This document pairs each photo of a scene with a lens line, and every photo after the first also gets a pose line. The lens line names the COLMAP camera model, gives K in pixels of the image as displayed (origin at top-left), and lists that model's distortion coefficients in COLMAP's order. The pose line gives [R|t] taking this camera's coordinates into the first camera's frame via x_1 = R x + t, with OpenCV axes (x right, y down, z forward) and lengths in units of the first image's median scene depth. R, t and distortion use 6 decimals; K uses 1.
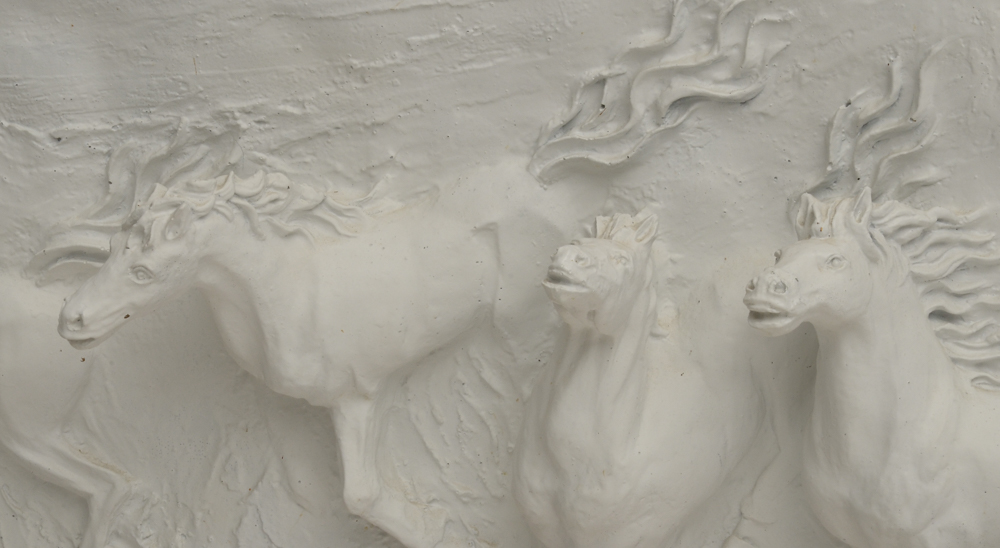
lens RADIAL K [[3469.1, 0, 482.8], [0, 3469.1, 313.8], [0, 0, 1]] dist [1.011790, 0.000000]
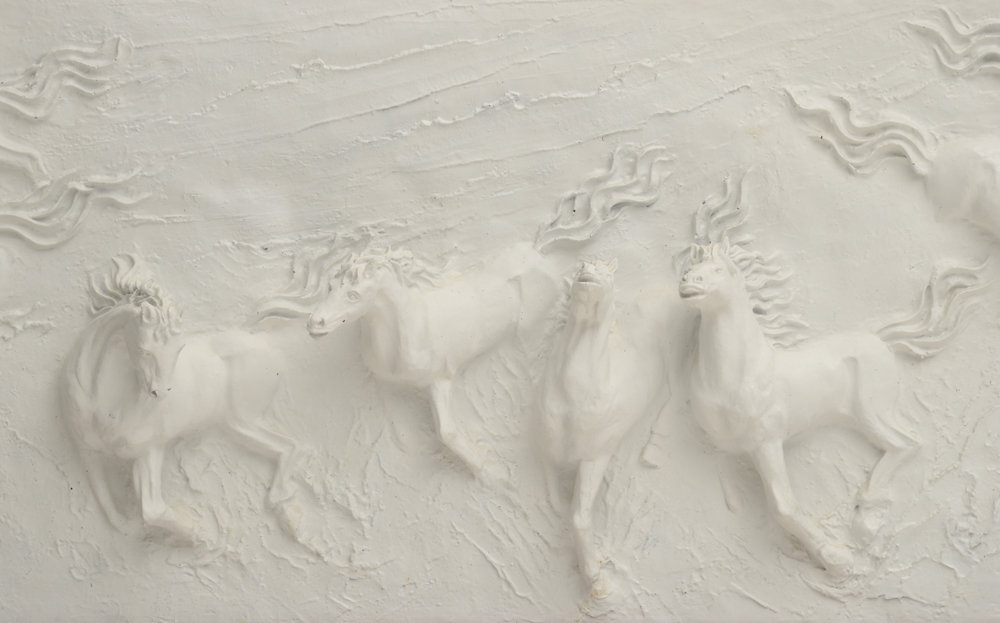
lens RADIAL K [[3642.5, 0, 492.8], [0, 3642.5, 346.3], [0, 0, 1]] dist [1.324075, 0.000000]
pose [[0.960972, -0.022498, 0.275731, -0.552852], [0.077215, 0.978891, -0.189234, 0.381497], [-0.265653, 0.203139, 0.942424, -0.831343]]
